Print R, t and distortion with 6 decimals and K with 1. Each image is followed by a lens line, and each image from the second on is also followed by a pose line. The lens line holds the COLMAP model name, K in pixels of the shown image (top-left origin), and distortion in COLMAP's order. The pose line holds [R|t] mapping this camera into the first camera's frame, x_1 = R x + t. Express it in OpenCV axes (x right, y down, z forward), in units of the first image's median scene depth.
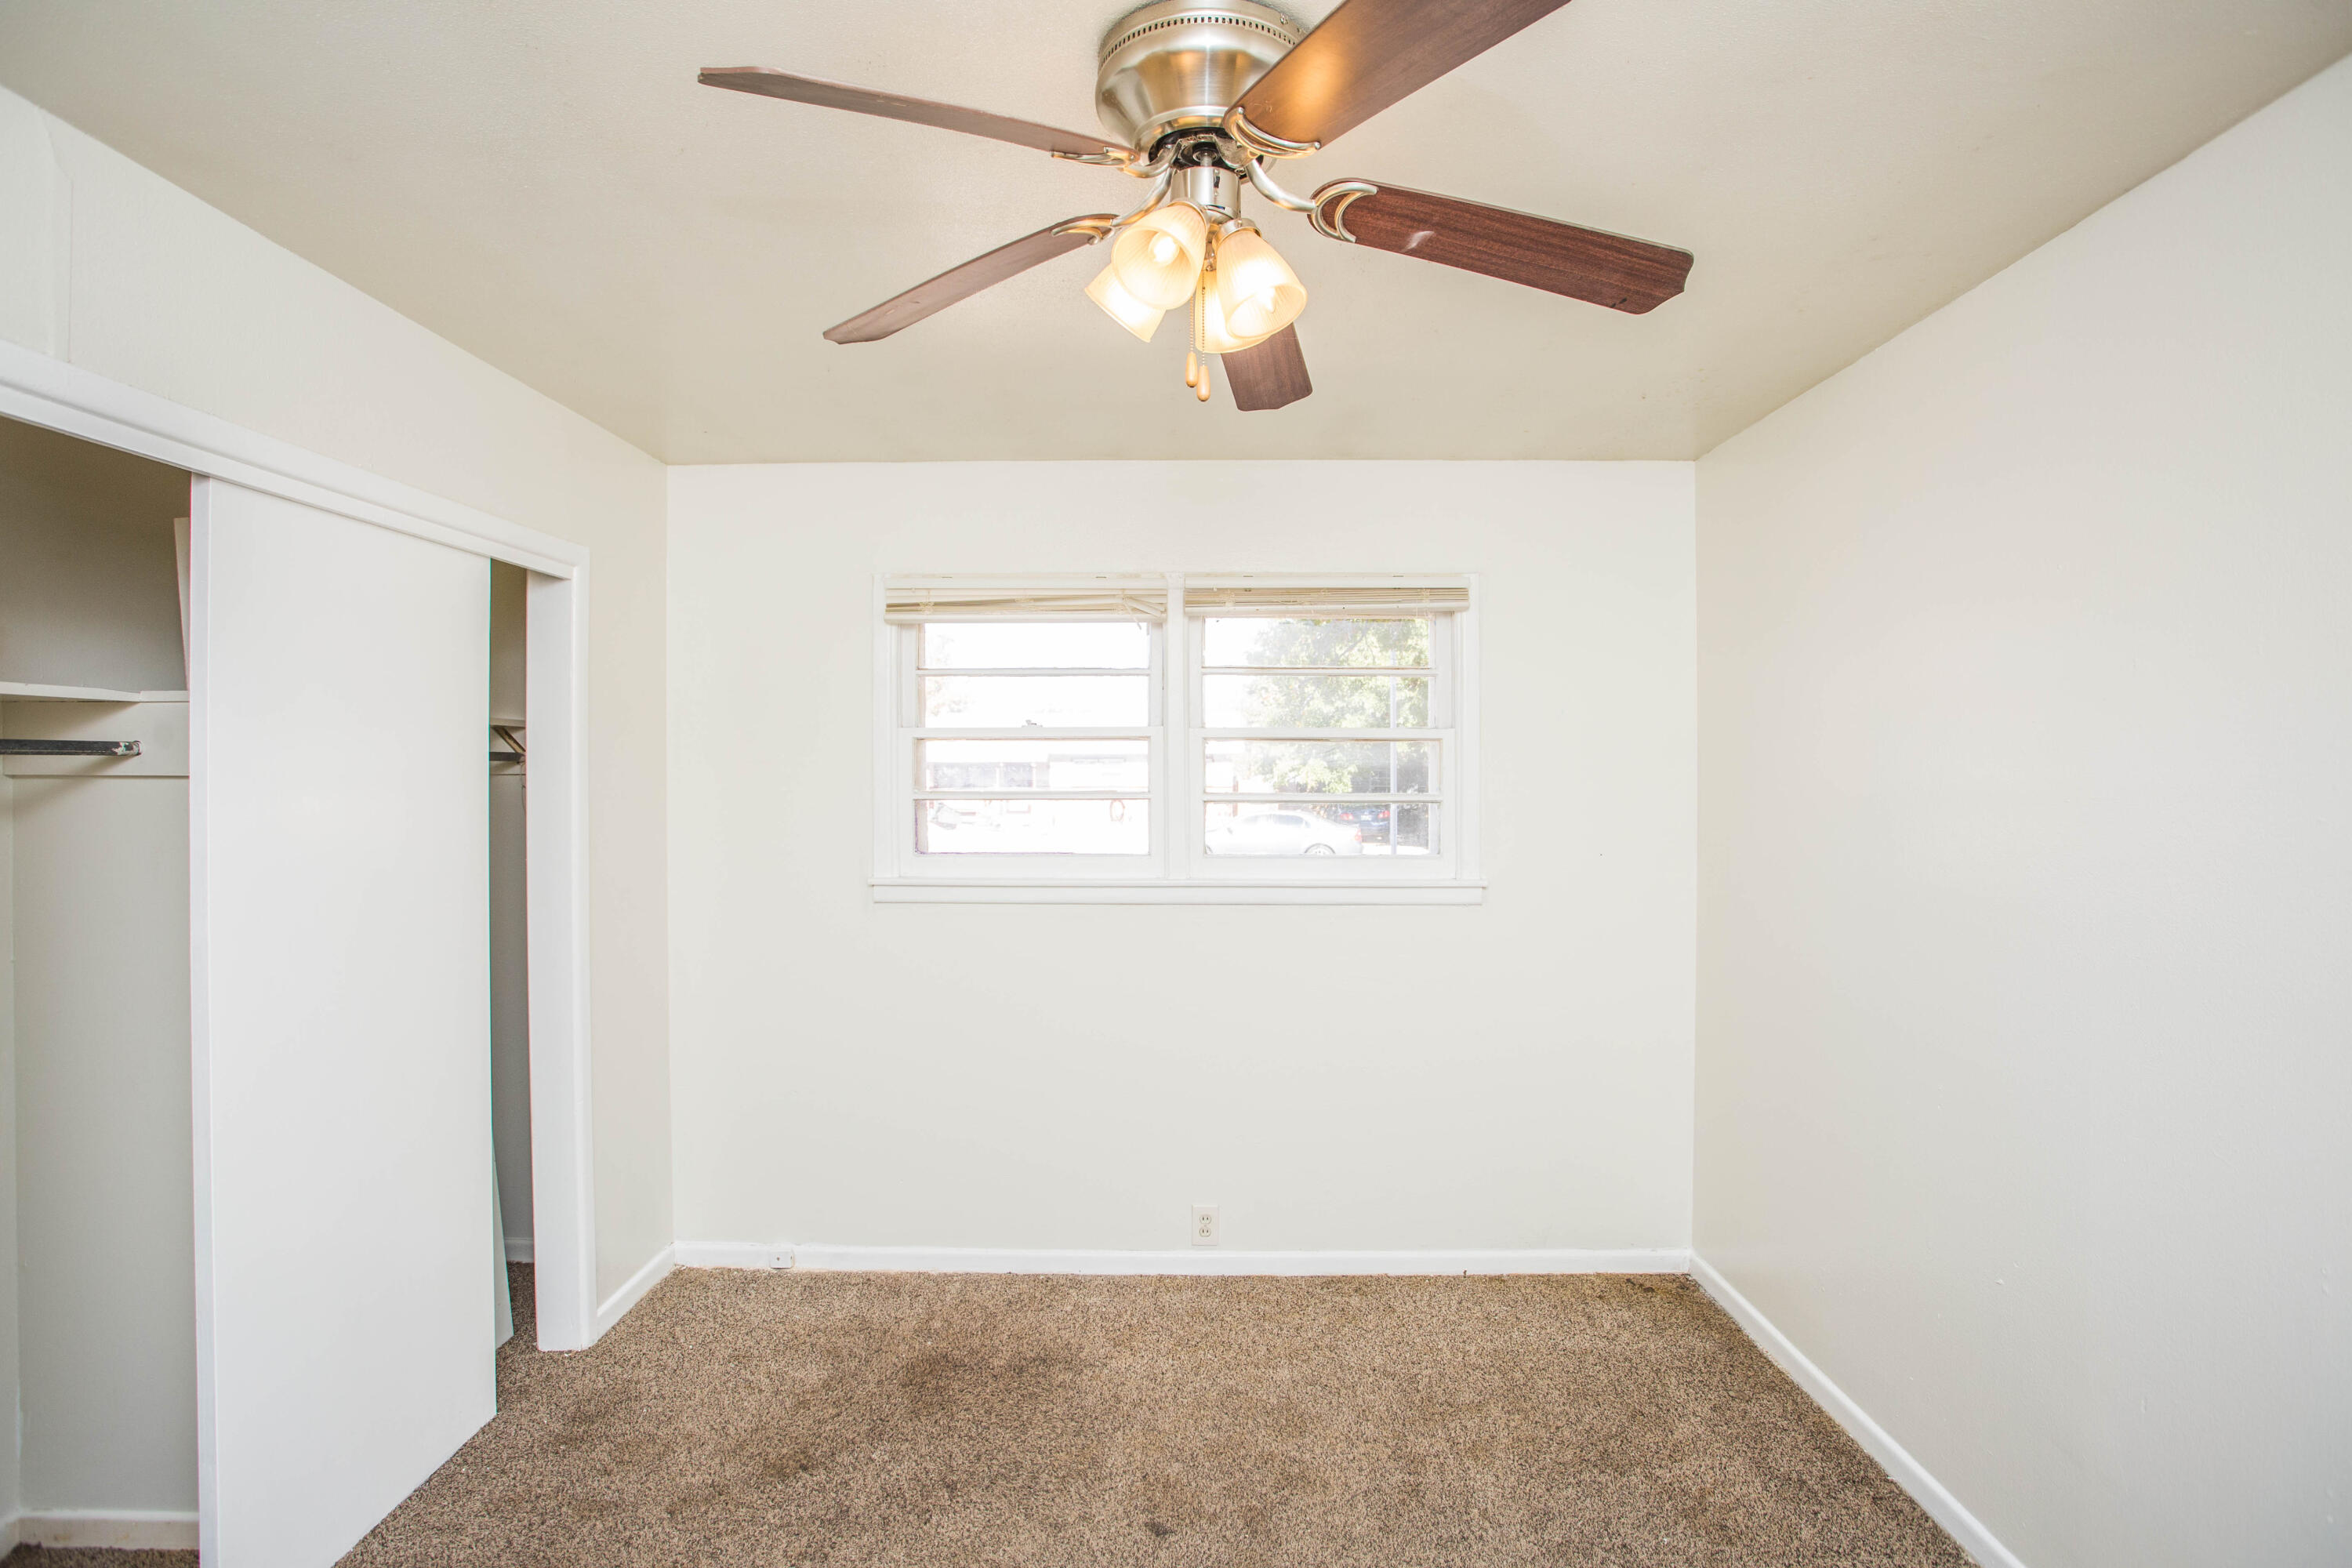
lens RADIAL K [[1142.8, 0, 1103.6], [0, 1142.8, 778.5], [0, 0, 1]] dist [-0.070789, 0.026435]
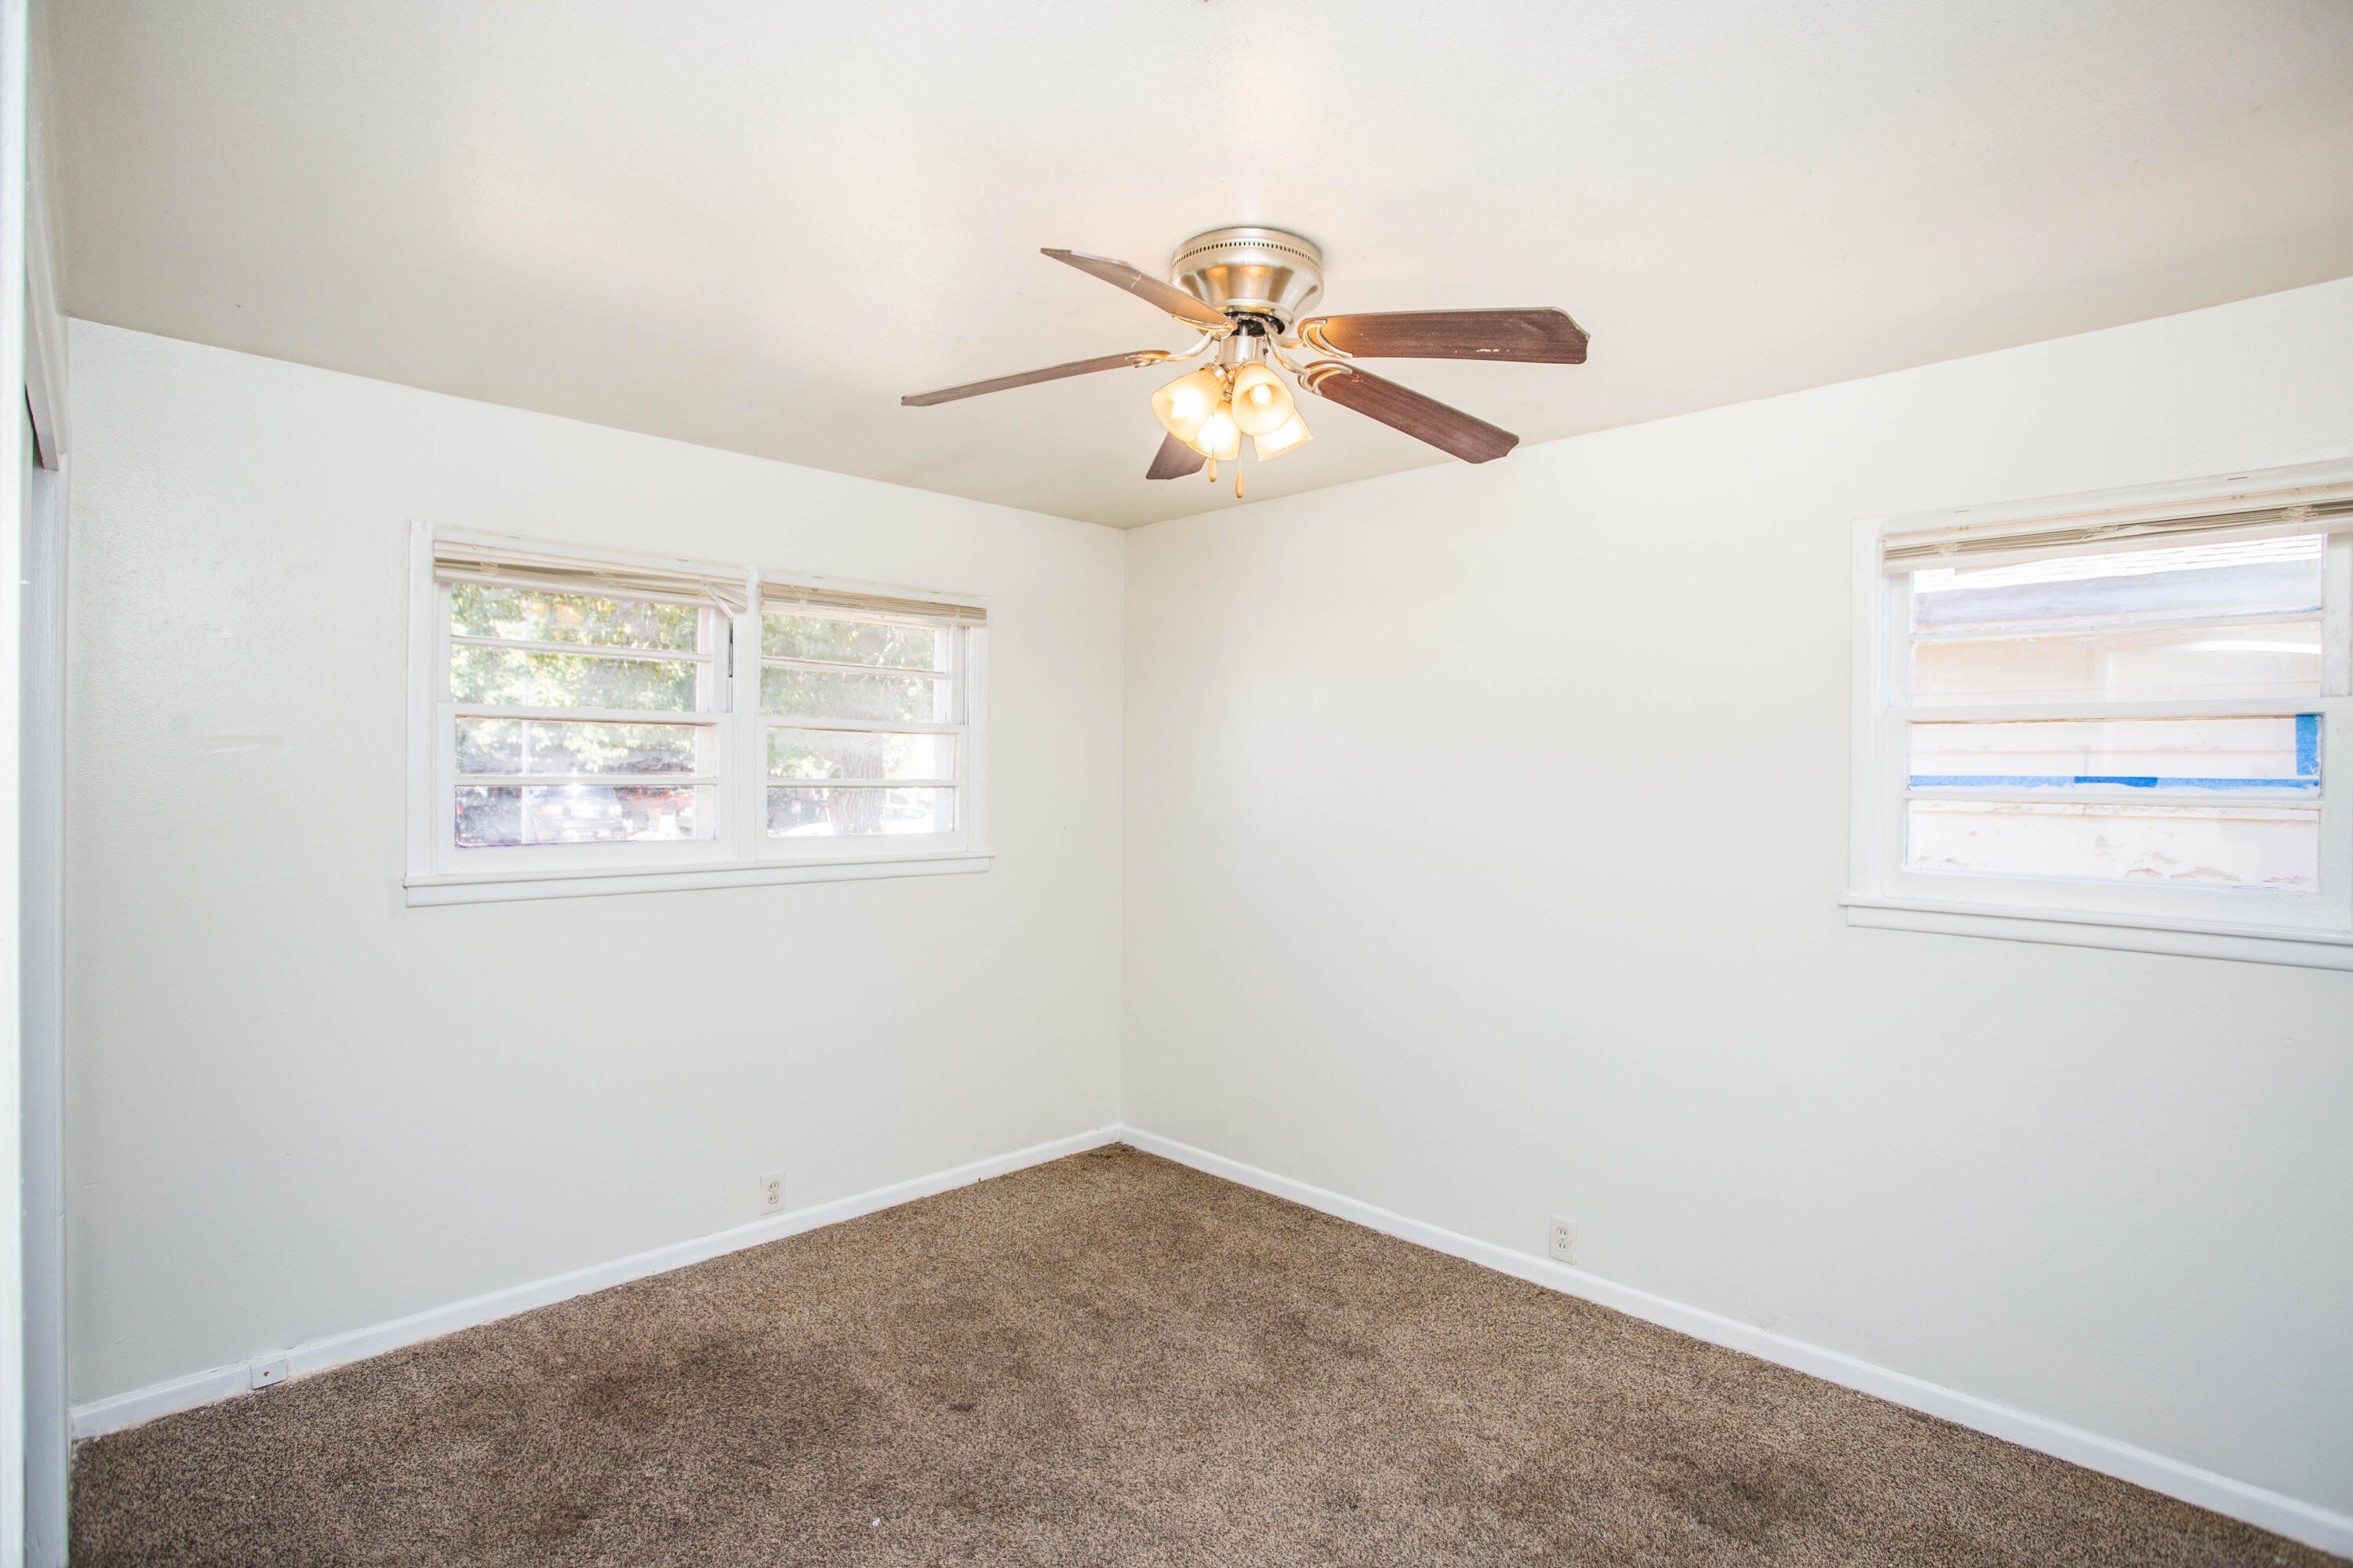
lens RADIAL K [[1143.3, 0, 1173.1], [0, 1143.3, 765.1], [0, 0, 1]] dist [-0.070789, 0.026435]
pose [[0.689527, 0.010107, 0.724190, -0.421781], [-0.010570, 0.999937, -0.003892, 0.000171], [-0.724183, -0.004971, 0.689590, 0.019158]]
